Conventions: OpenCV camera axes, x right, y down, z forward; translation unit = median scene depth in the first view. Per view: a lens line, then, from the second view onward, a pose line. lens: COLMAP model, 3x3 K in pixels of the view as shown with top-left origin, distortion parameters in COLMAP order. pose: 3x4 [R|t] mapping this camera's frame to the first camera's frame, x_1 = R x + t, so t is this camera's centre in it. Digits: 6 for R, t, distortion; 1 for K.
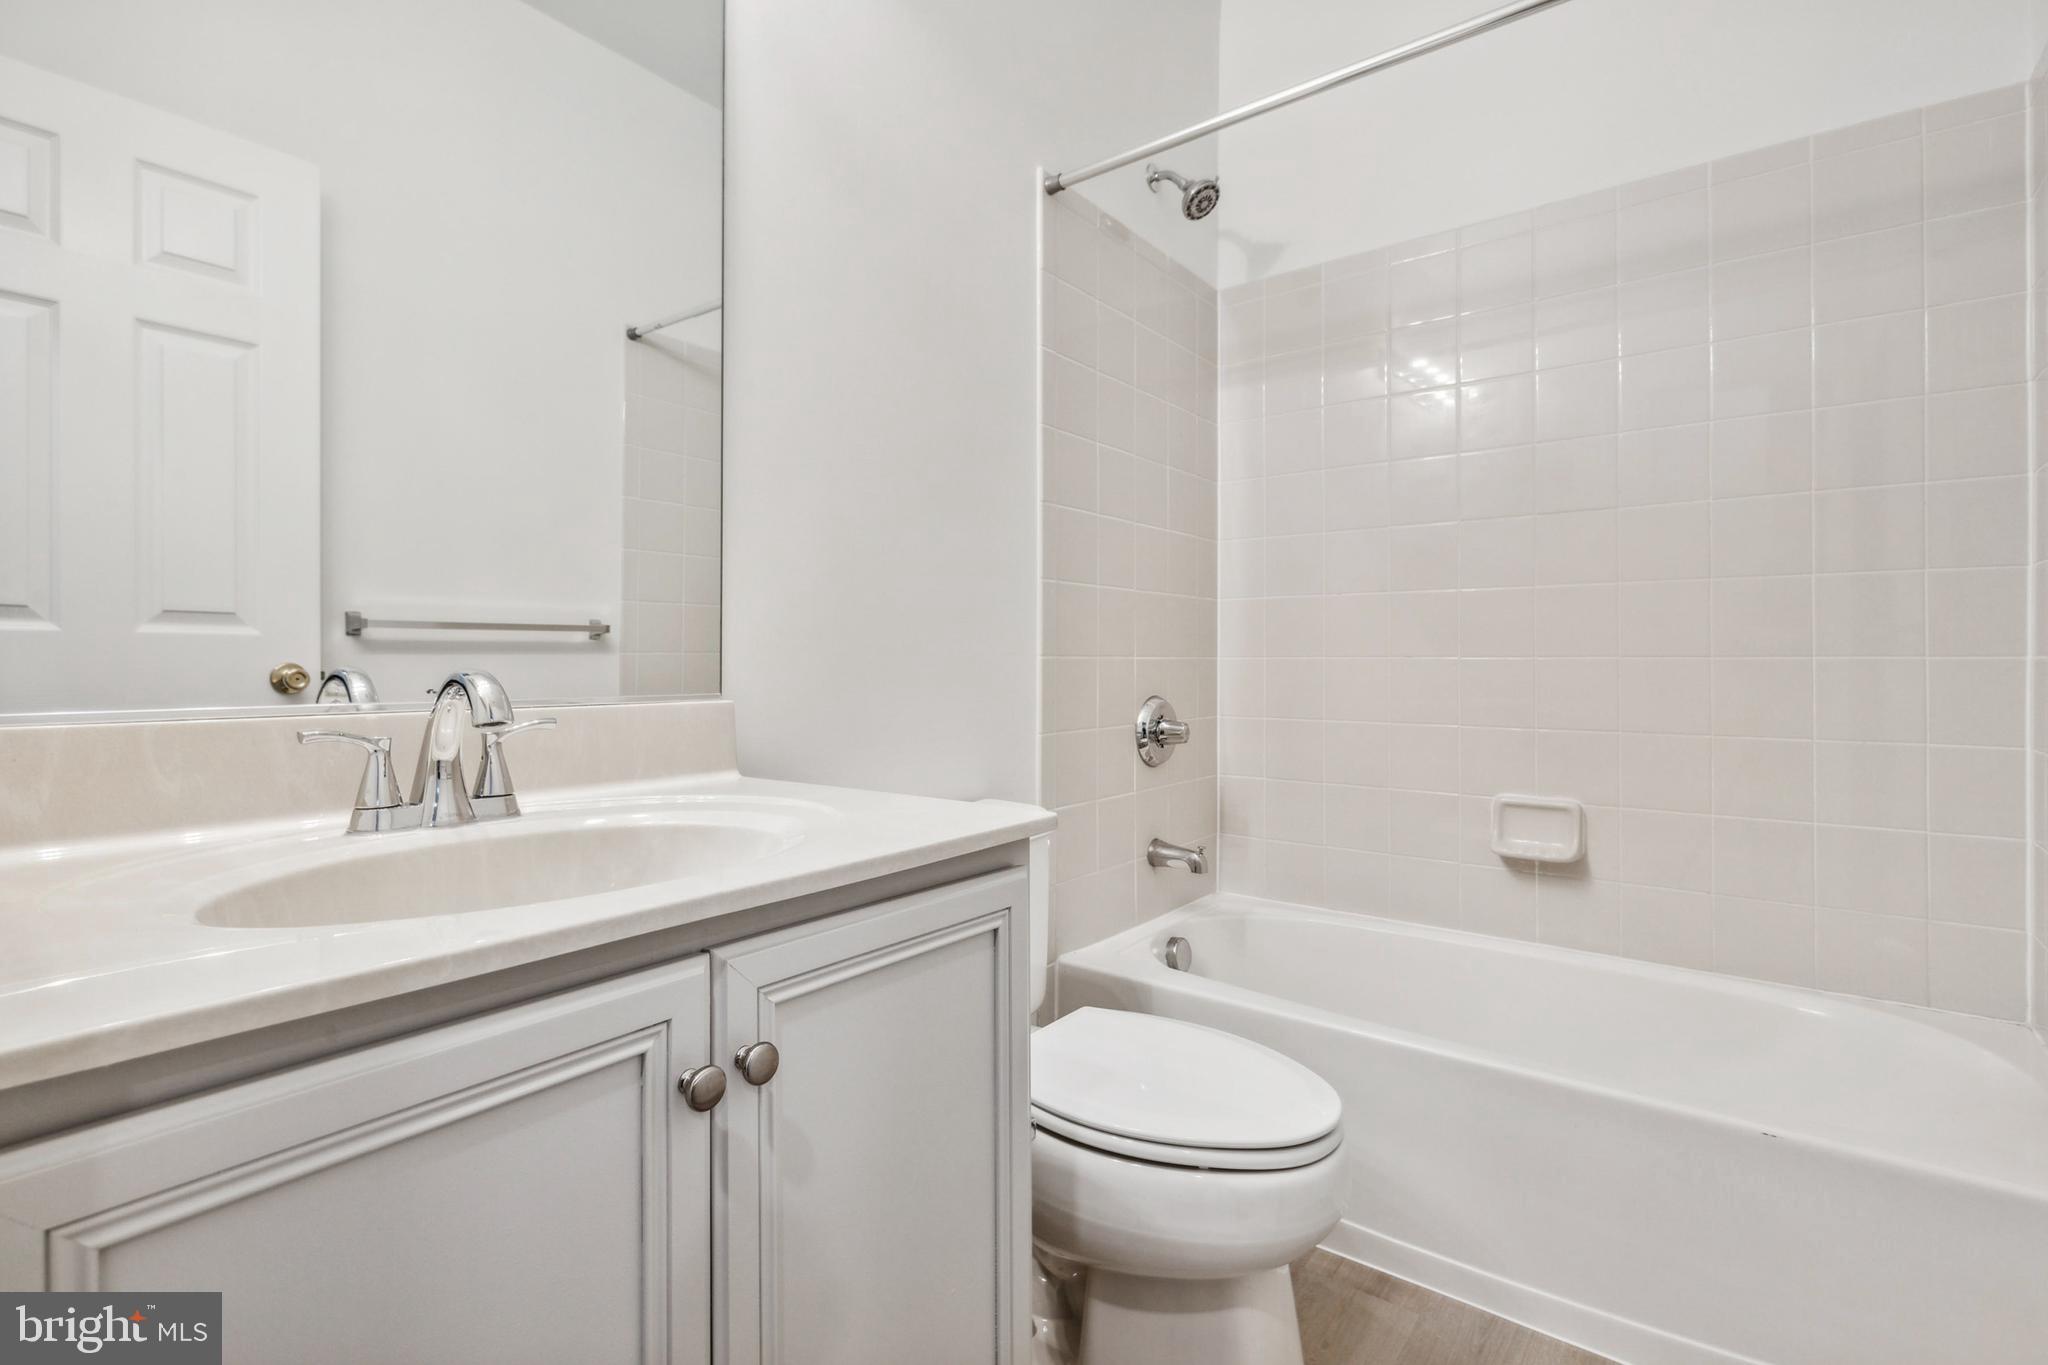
lens RADIAL K [[936.4, 0, 1020.0], [0, 936.4, 681.3], [0, 0, 1]] dist [0.003934, -0.001361]
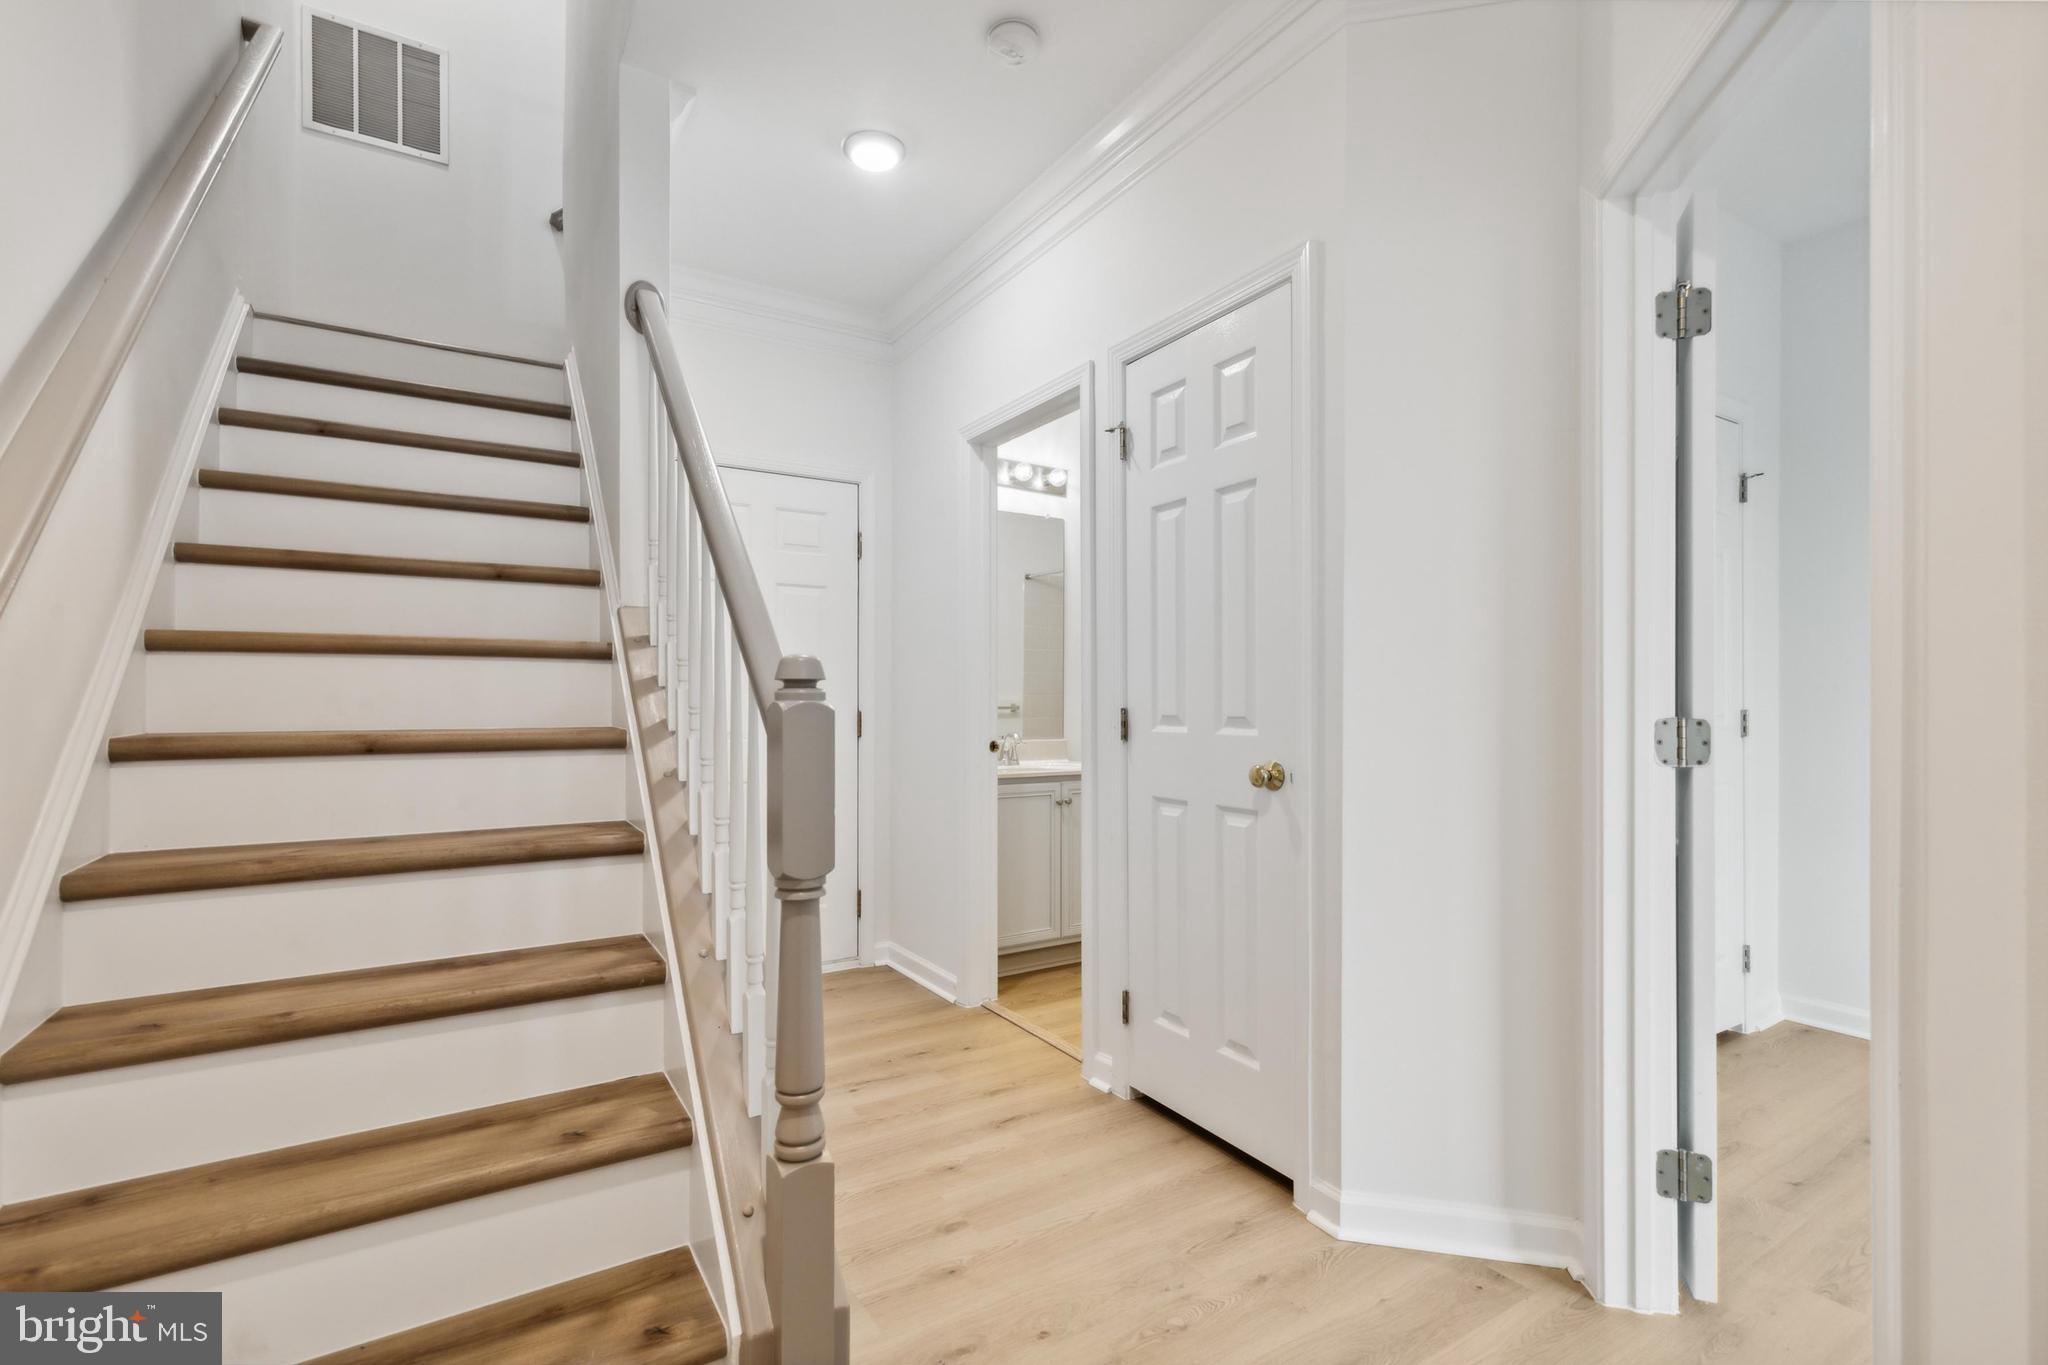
lens RADIAL K [[936.4, 0, 1025.3], [0, 936.4, 698.2], [0, 0, 1]] dist [0.003934, -0.001361]
pose [[0.937104, -0.009124, -0.348931, 1.040485], [0.000611, 0.999700, -0.024498, -0.062782], [0.349050, 0.022744, 0.936828, -3.152693]]
